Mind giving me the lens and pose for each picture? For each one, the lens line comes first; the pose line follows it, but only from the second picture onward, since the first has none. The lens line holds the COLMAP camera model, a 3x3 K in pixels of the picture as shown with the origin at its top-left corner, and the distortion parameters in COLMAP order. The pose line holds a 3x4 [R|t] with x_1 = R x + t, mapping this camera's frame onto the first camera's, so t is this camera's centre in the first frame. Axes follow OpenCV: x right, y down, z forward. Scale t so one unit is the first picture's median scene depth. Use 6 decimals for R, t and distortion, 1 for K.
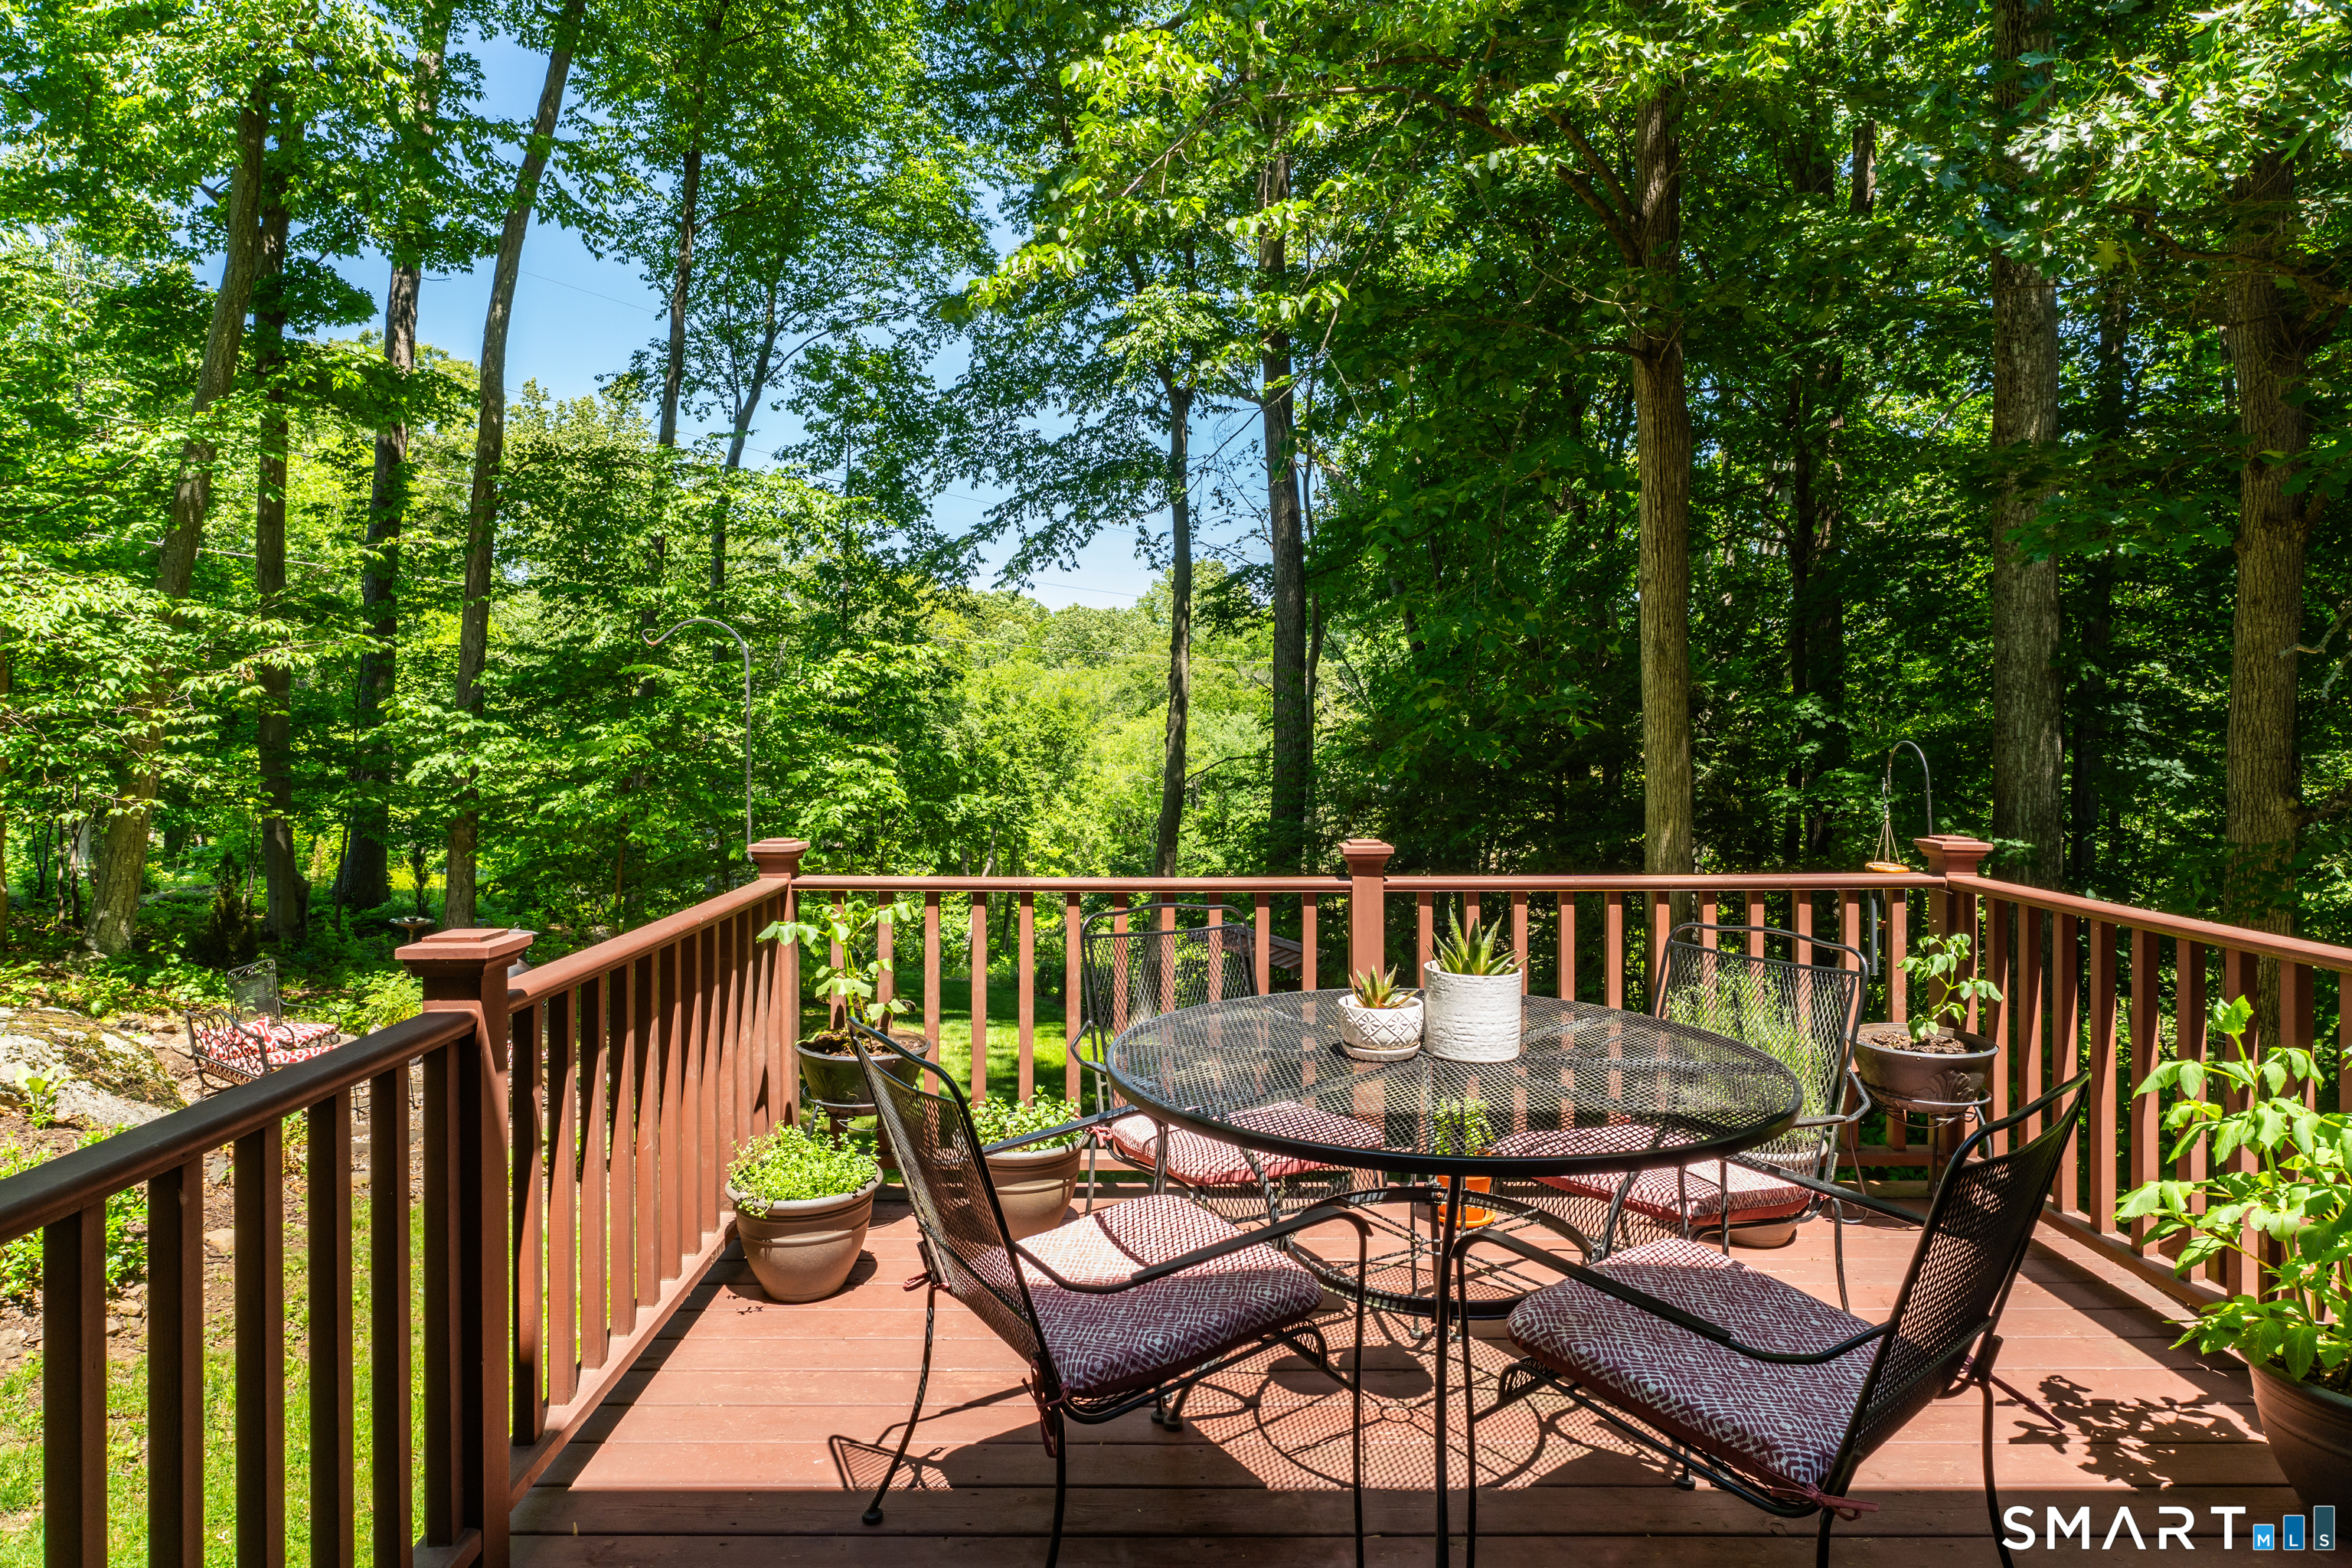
lens RADIAL K [[1312.6, 0, 1136.6], [0, 1312.6, 728.4], [0, 0, 1]] dist [0.004231, 0.000502]
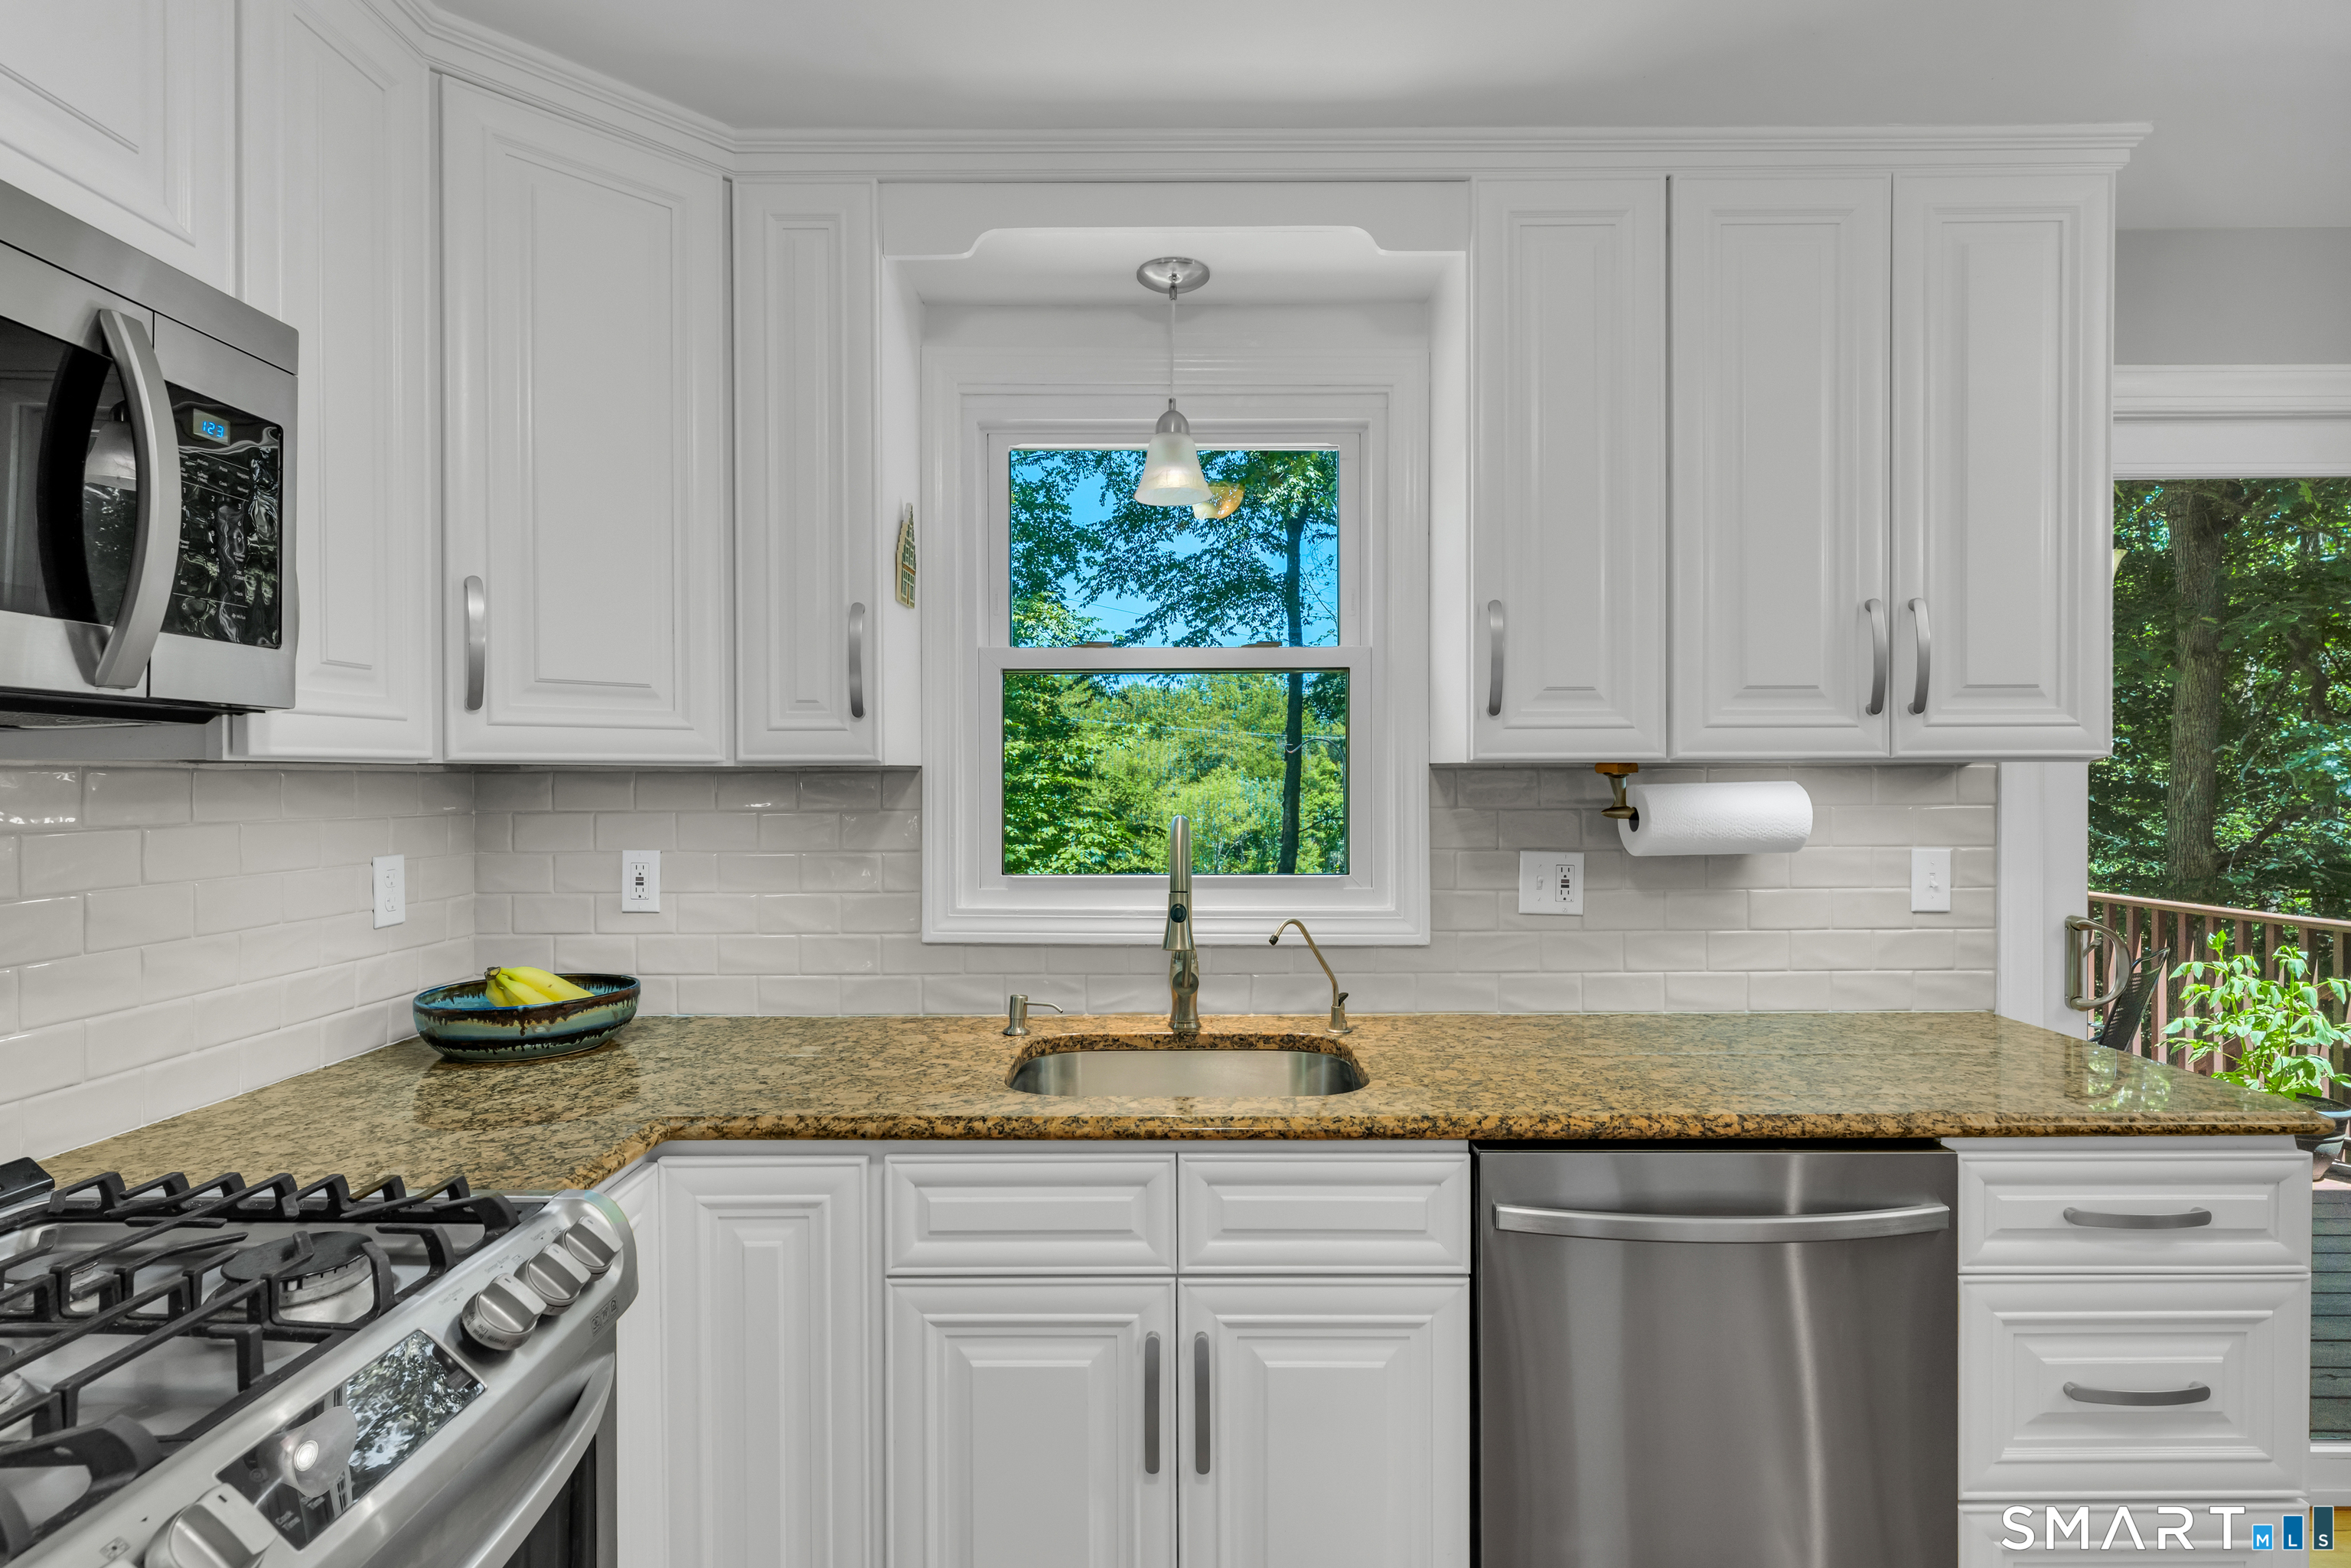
lens RADIAL K [[1146.6, 0, 1181.5], [0, 1146.6, 788.0], [0, 0, 1]] dist [-0.003885, -0.000387]
pose [[0.999986, -0.001711, 0.004926, -0.071695], [0.001728, 0.999993, -0.003426, -0.002278], [-0.004920, 0.003435, 0.999982, -0.070918]]
